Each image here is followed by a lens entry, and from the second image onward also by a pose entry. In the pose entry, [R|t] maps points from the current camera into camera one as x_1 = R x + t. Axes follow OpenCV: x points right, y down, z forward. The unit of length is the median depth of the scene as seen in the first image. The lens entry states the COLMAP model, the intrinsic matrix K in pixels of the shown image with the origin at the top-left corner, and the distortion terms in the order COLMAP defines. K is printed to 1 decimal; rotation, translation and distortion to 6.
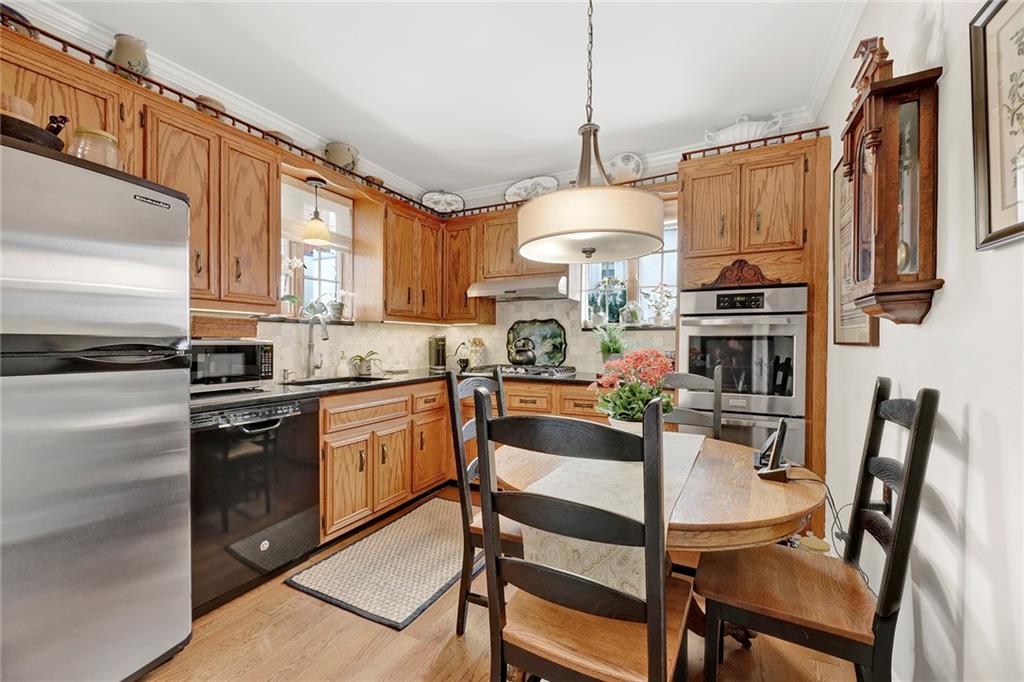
lens RADIAL K [[418.8, 0, 505.5], [0, 418.8, 342.2], [0, 0, 1]] dist [0.000103, -0.004318]
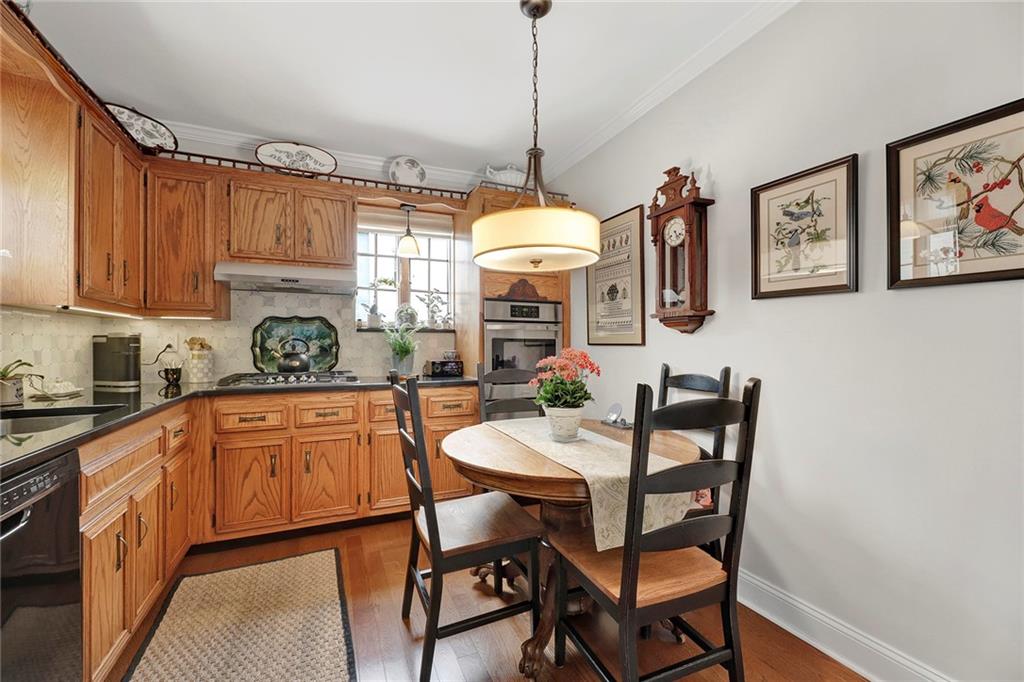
lens RADIAL K [[418.8, 0, 506.8], [0, 418.8, 341.7], [0, 0, 1]] dist [0.000103, -0.004318]
pose [[0.626372, 0.003157, 0.779518, -0.326198], [0.000823, 0.999989, -0.004711, 0.000333], [-0.779524, 0.003592, 0.626362, 0.167181]]
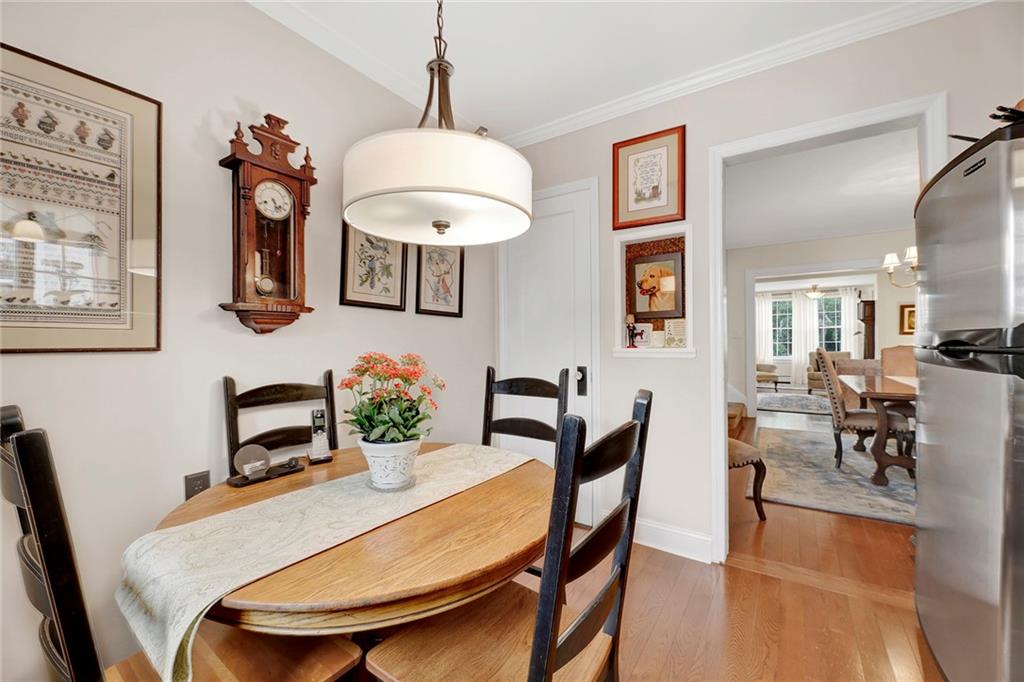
lens RADIAL K [[418.8, 0, 511.3], [0, 418.8, 344.9], [0, 0, 1]] dist [0.000103, -0.004318]
pose [[-0.993013, 0.004552, 0.117917, -0.008930], [0.004768, 0.999987, 0.001553, -0.001041], [-0.117908, 0.002105, -0.993022, 0.801556]]
